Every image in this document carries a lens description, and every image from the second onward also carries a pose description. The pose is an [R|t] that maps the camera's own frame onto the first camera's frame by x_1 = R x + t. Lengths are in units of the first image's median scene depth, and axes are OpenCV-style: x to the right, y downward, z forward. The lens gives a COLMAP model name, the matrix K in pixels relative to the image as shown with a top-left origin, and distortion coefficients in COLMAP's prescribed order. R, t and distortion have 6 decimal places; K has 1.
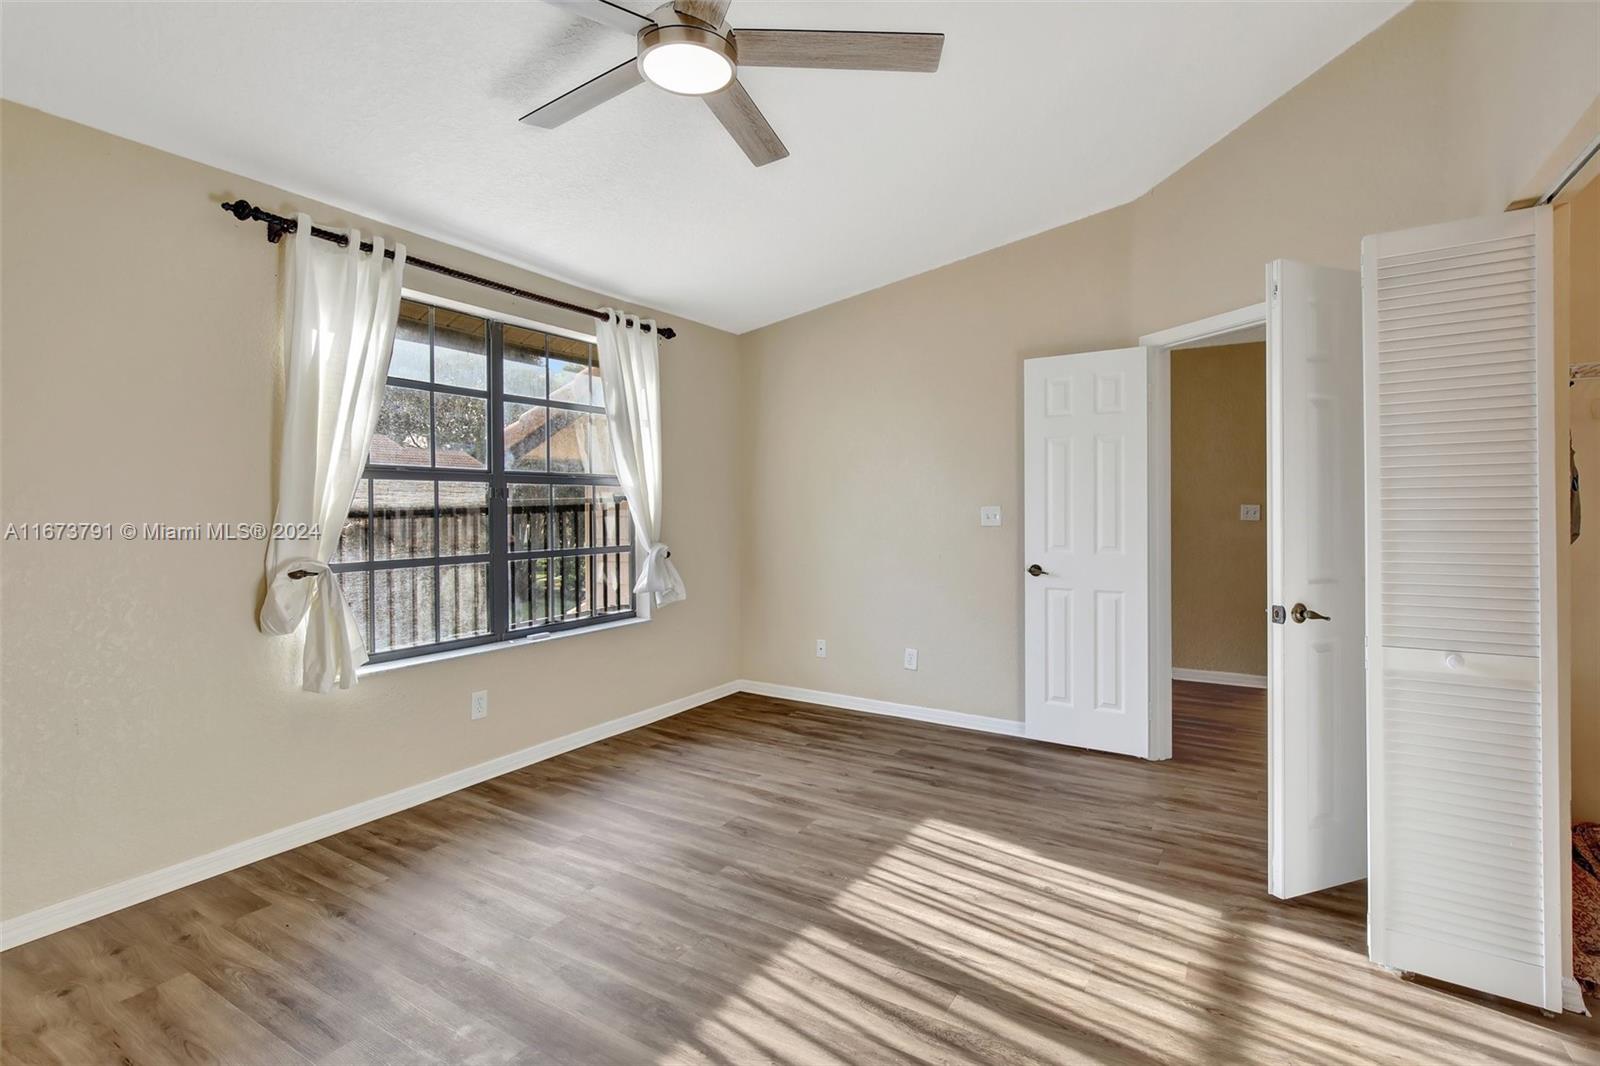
lens RADIAL K [[757.4, 0, 813.4], [0, 757.4, 509.1], [0, 0, 1]] dist [-0.010332, 0.001010]
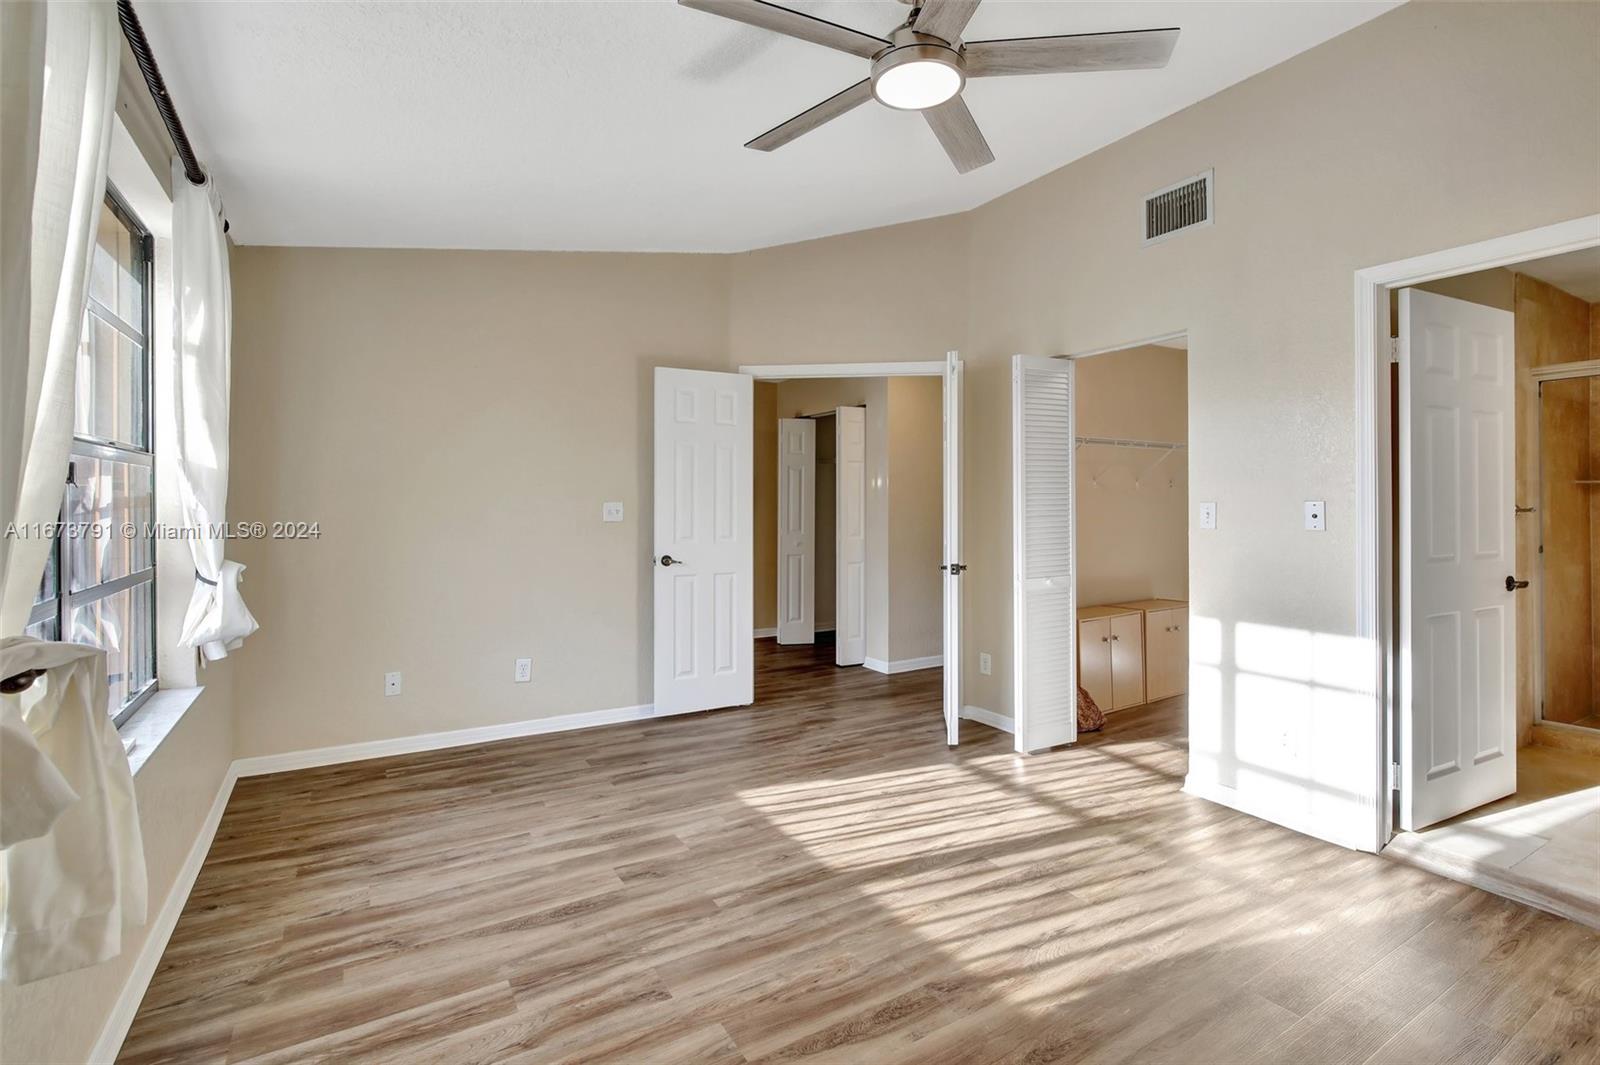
lens RADIAL K [[733.1, 0, 810.1], [0, 733.1, 495.0], [0, 0, 1]] dist [-0.010845, 0.001267]
pose [[0.468440, 0.008998, 0.883450, -0.752139], [0.002076, 0.999934, -0.011284, -0.003008], [-0.883493, 0.007120, 0.468390, 0.434189]]
